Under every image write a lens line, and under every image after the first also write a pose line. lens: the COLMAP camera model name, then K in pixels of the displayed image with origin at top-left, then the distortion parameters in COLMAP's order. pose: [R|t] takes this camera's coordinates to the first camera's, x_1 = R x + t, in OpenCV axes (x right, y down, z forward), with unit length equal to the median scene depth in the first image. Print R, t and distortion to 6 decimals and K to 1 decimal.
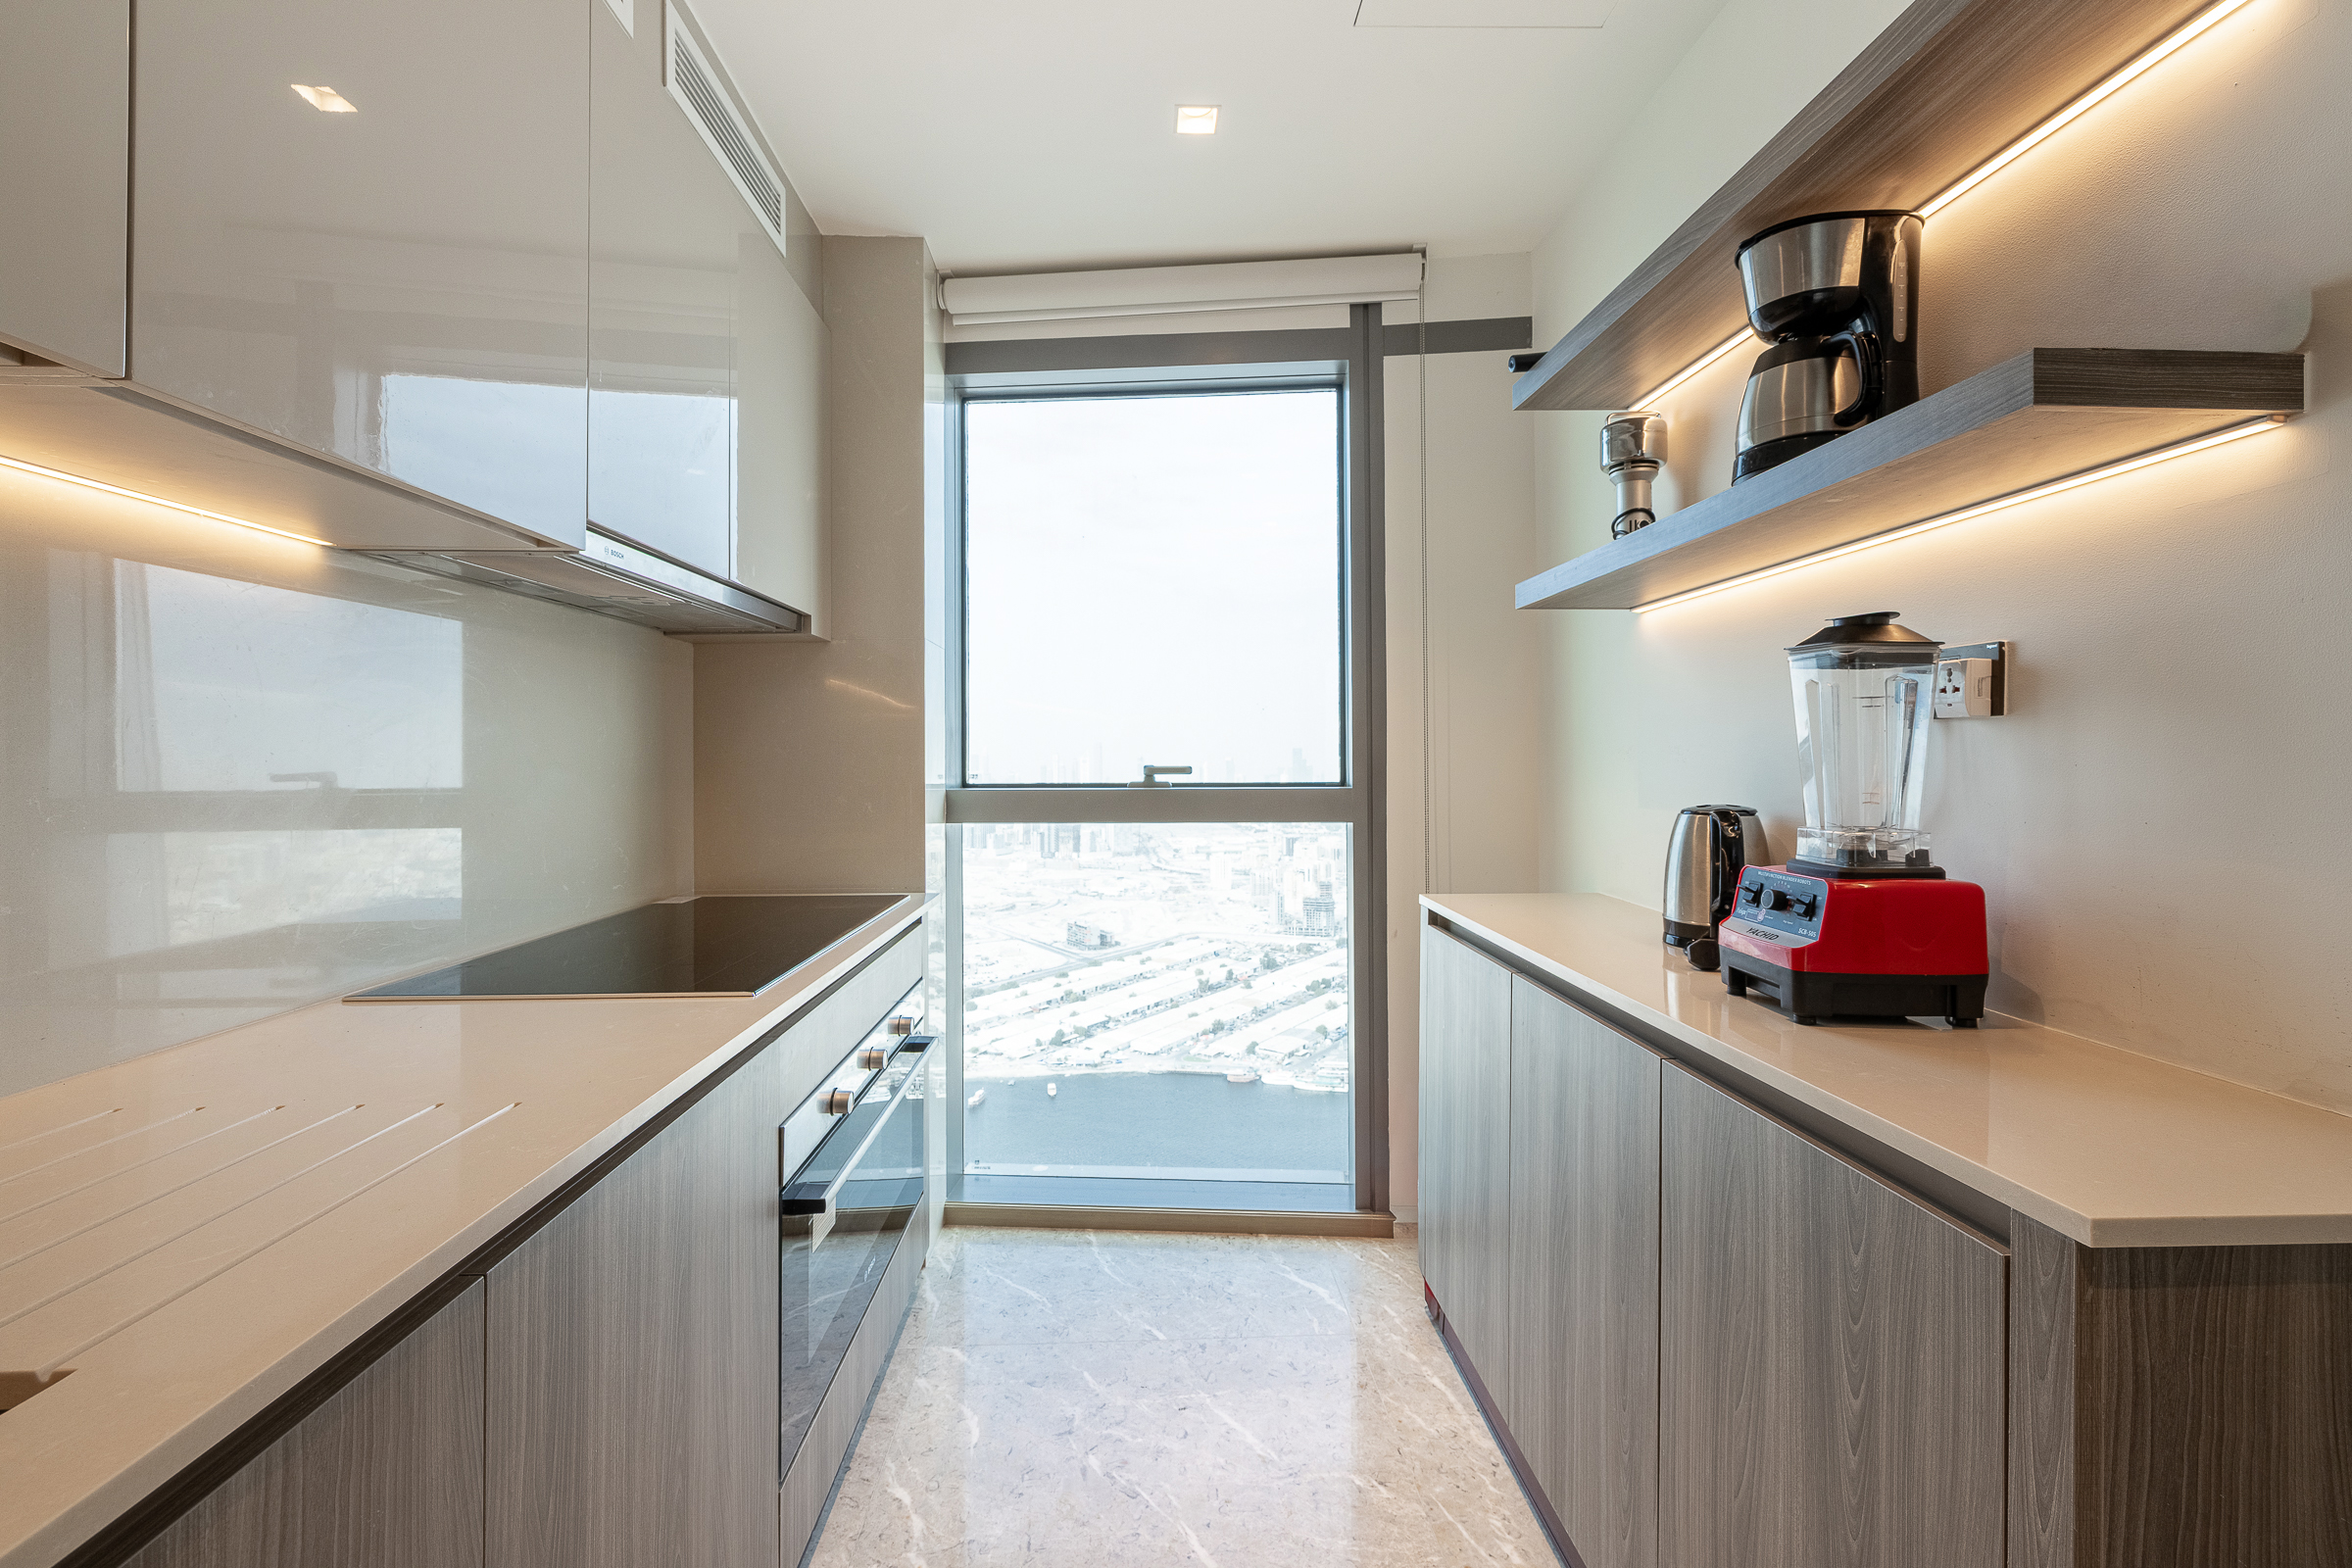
lens RADIAL K [[1001.9, 0, 1171.8], [0, 1001.9, 768.6], [0, 0, 1]] dist [0.001479, 0.000107]
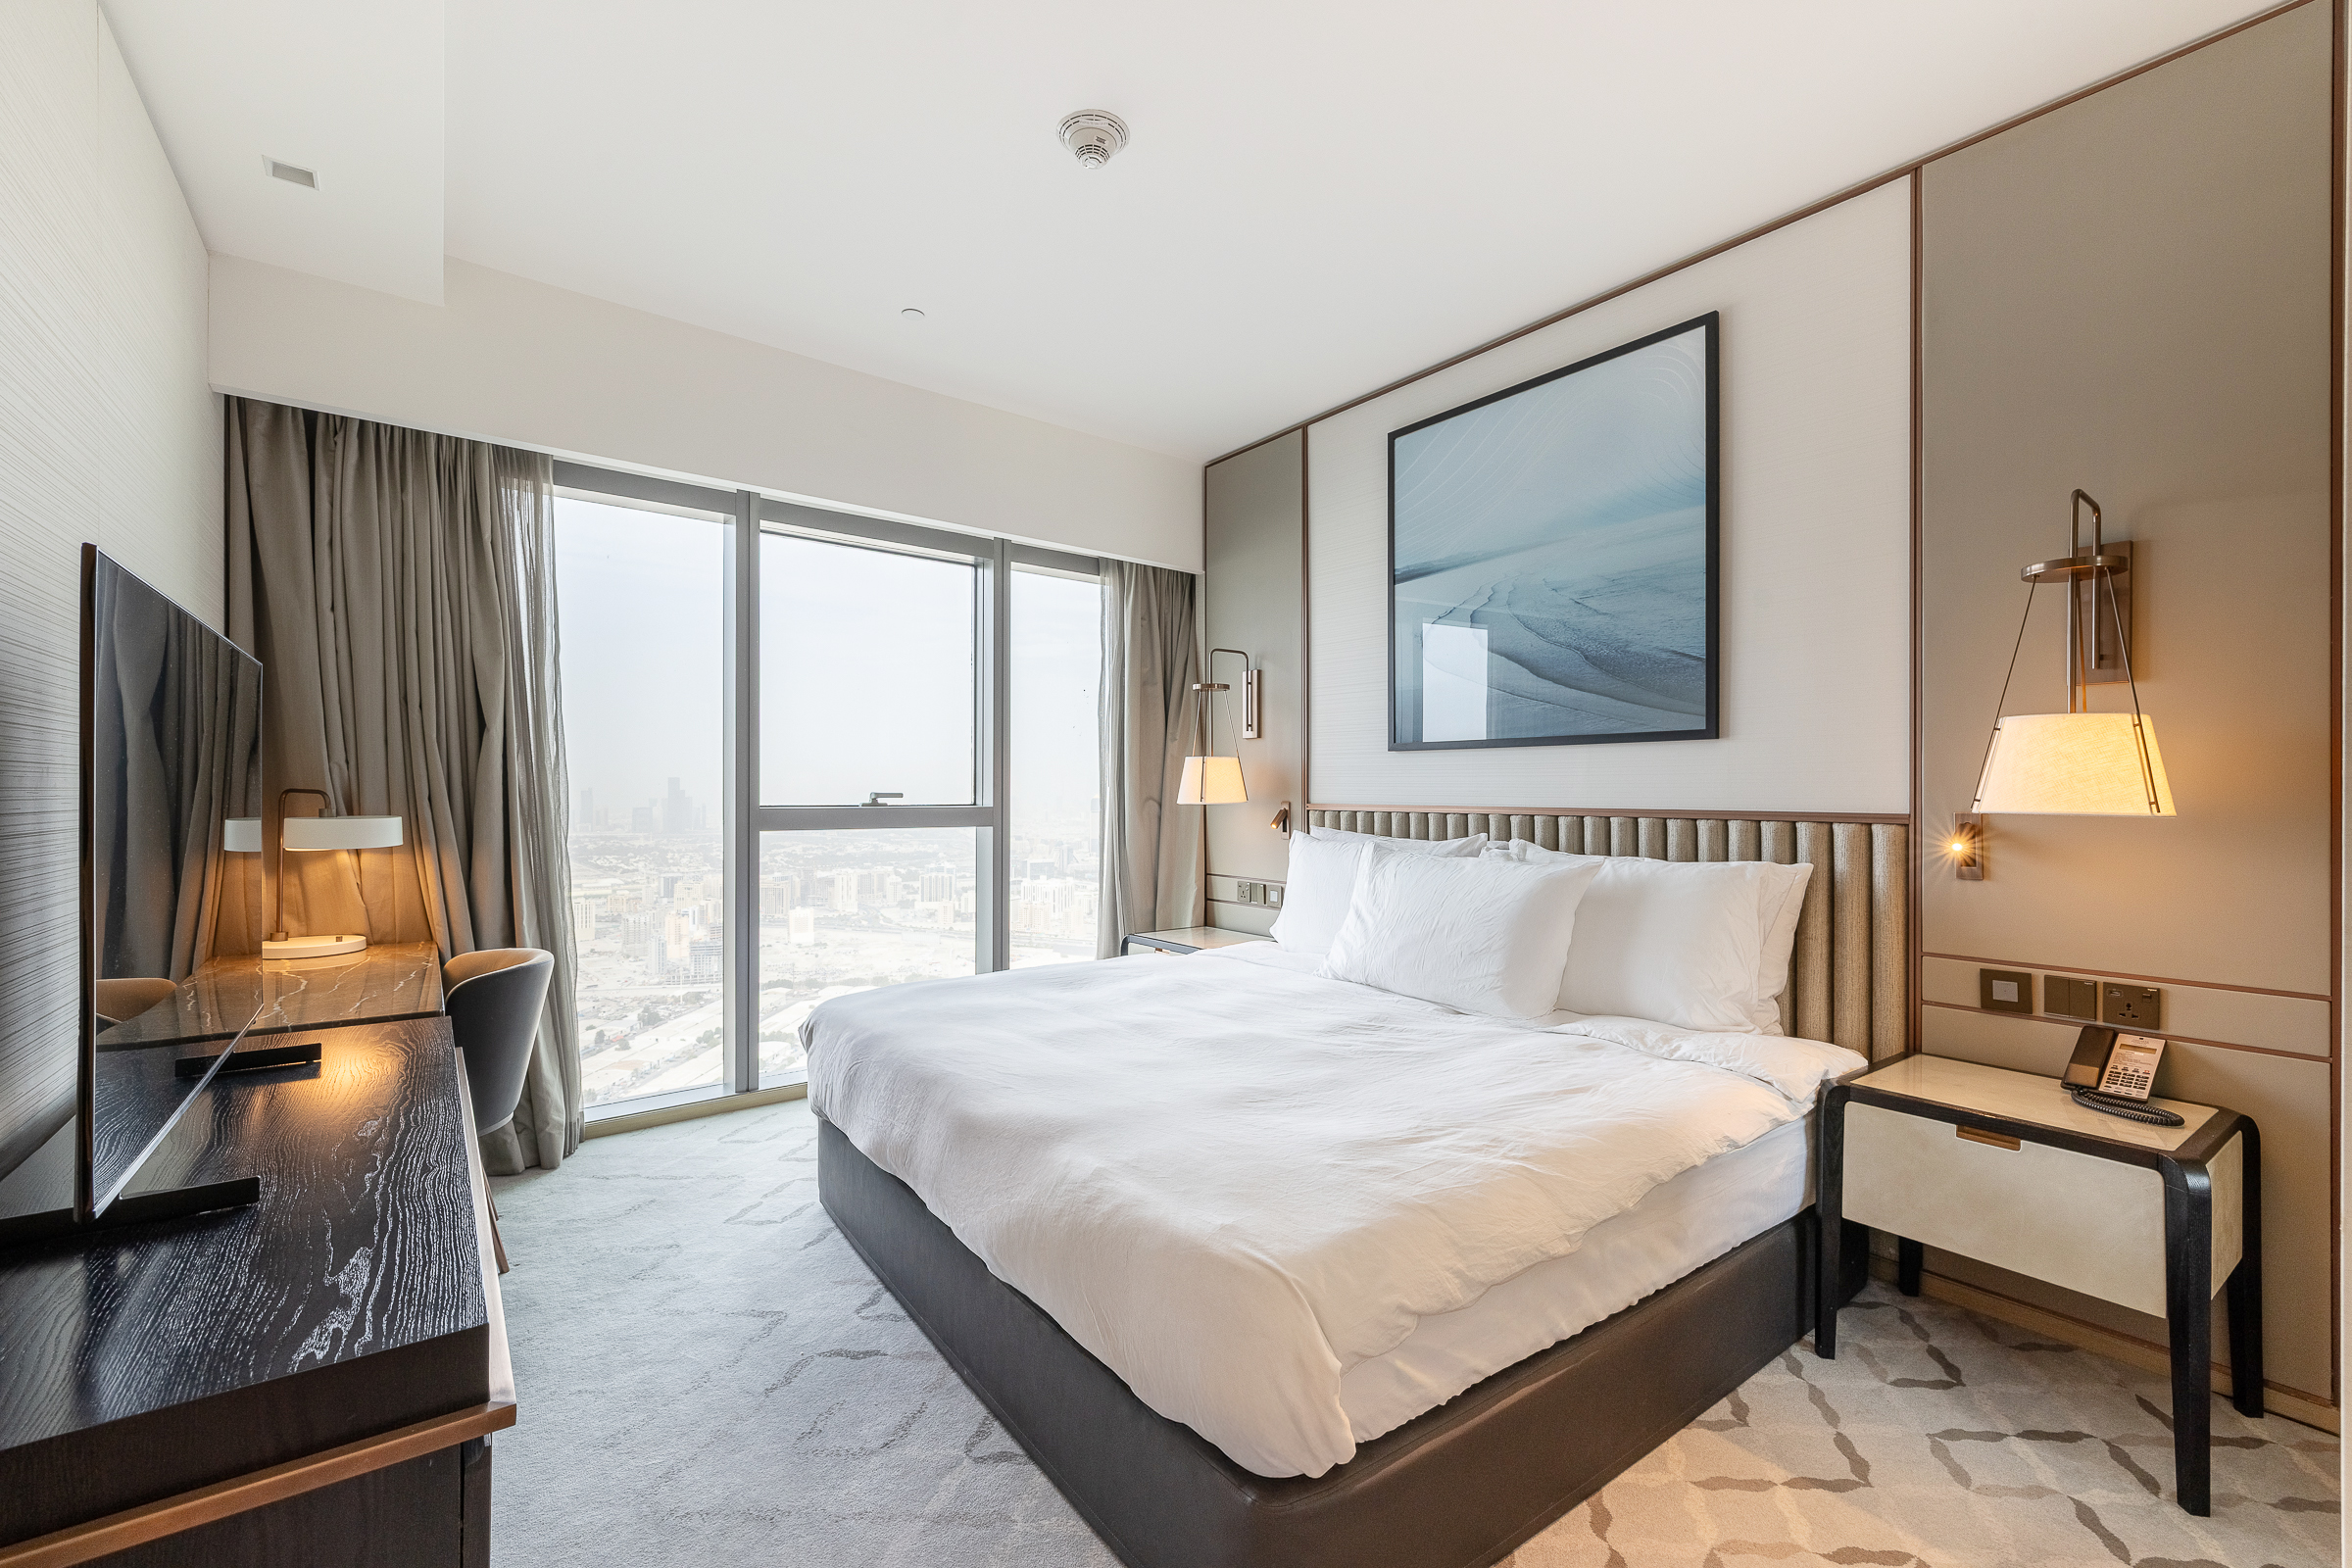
lens RADIAL K [[1001.9, 0, 1171.8], [0, 1001.9, 768.6], [0, 0, 1]] dist [0.001479, 0.000107]
pose [[0.840020, 0.015229, 0.542341, -0.500602], [0.000818, 0.999569, -0.029335, 0.005863], [-0.542554, 0.025086, 0.839646, -0.633759]]
